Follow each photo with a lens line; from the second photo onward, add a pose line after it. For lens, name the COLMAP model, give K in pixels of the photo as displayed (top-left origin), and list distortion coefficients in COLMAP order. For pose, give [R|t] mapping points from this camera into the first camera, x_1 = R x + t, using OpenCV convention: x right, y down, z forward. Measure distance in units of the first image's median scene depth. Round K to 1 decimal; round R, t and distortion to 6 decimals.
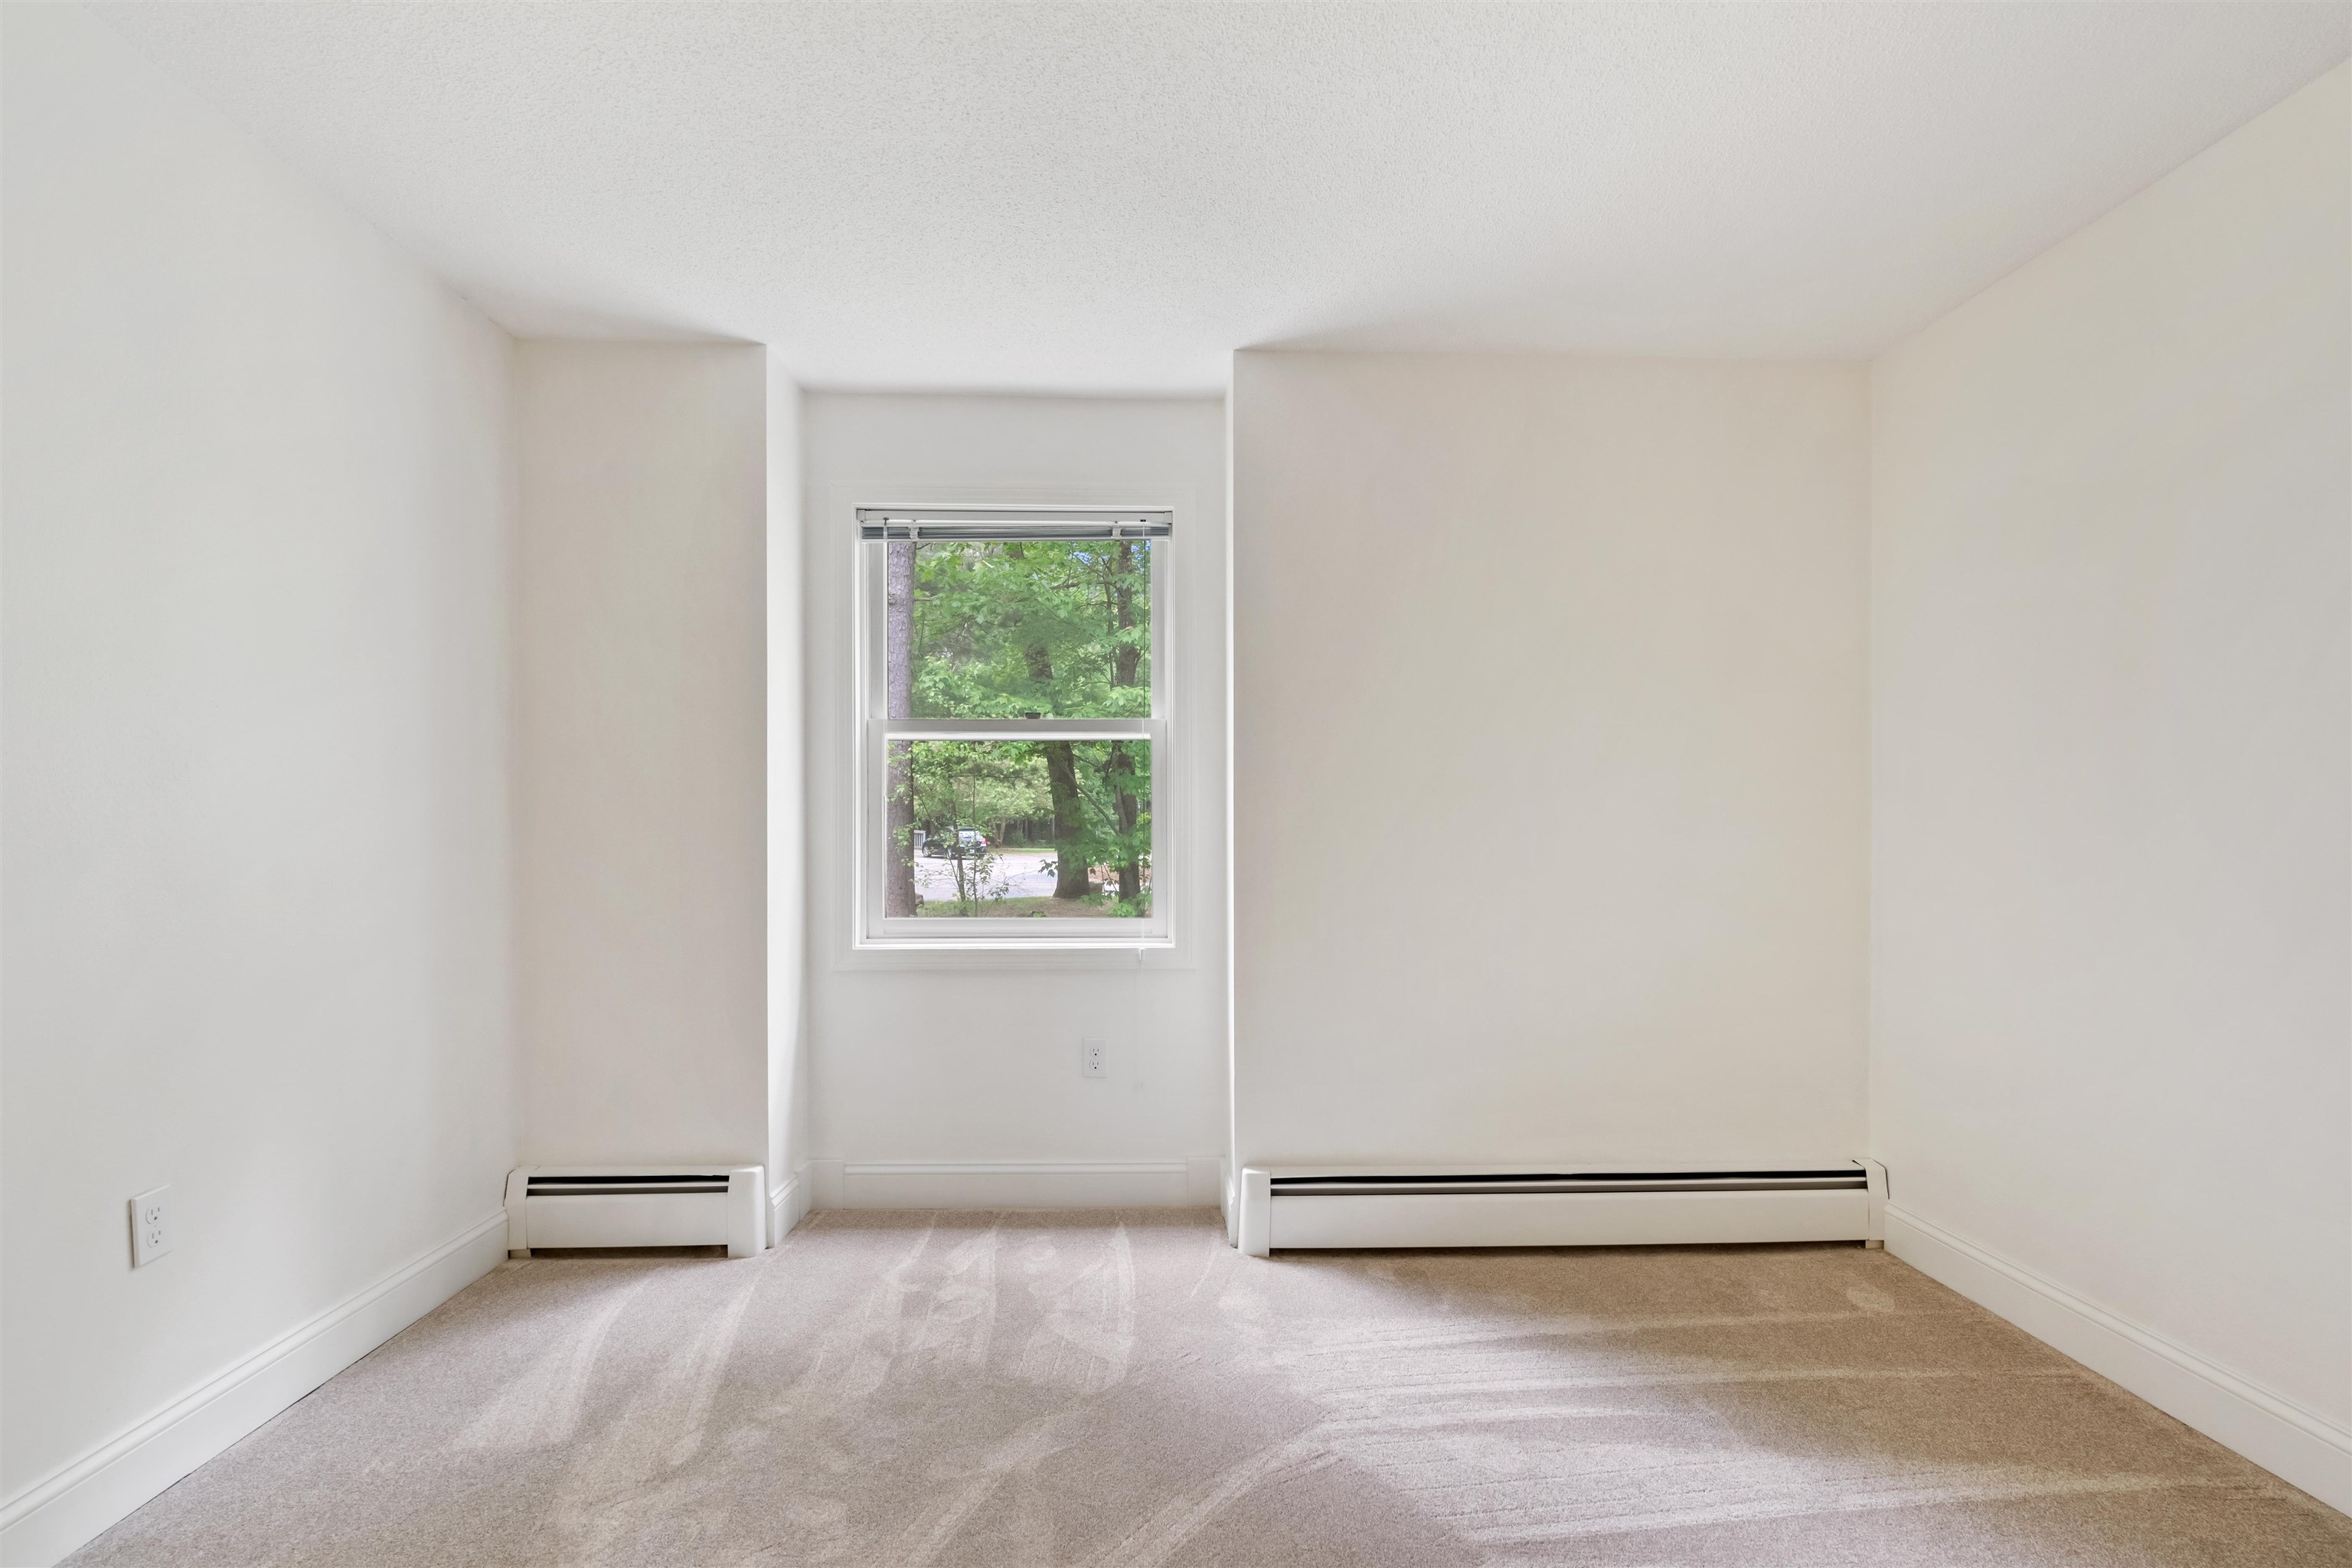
lens RADIAL K [[1081.1, 0, 1177.3], [0, 1081.1, 821.1], [0, 0, 1]] dist [-0.012679, 0.005629]
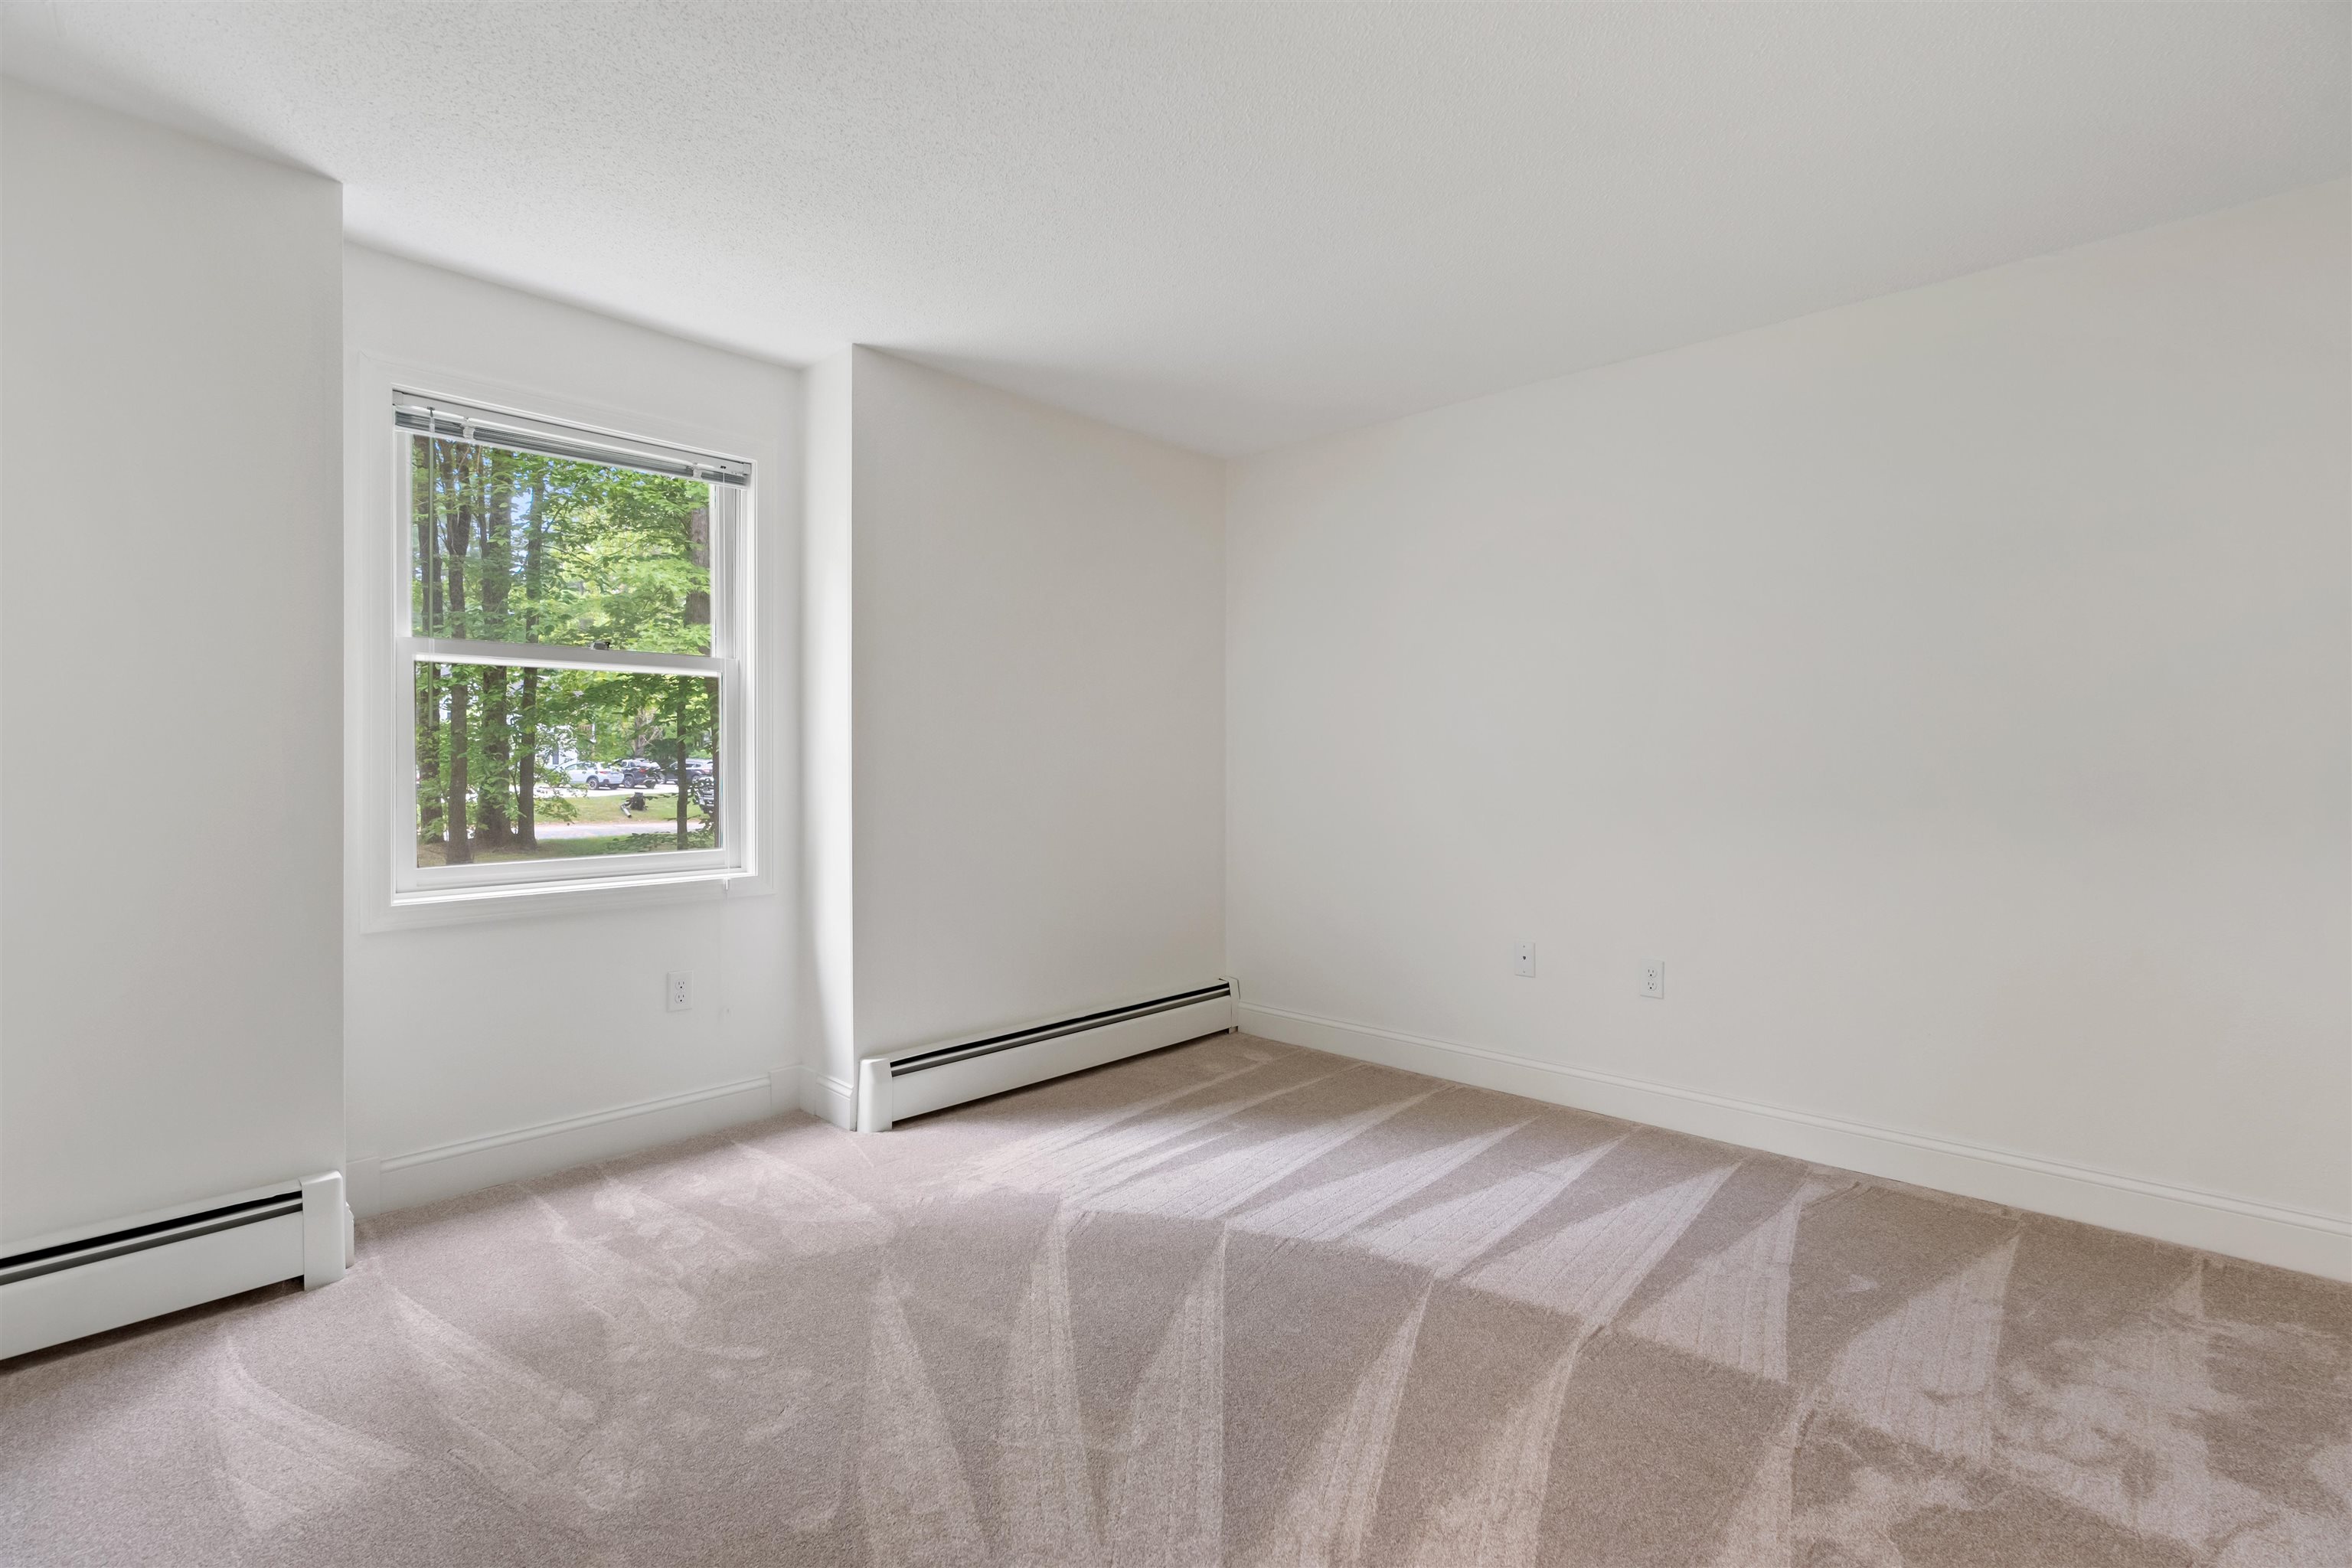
lens RADIAL K [[1064.3, 0, 1184.9], [0, 1064.3, 749.2], [0, 0, 1]] dist [-0.001207, 0.000425]
pose [[0.705043, 0.008302, 0.709116, -0.546774], [-0.002533, 0.999955, -0.009188, 0.001352], [-0.709160, 0.004682, 0.705032, -0.043647]]
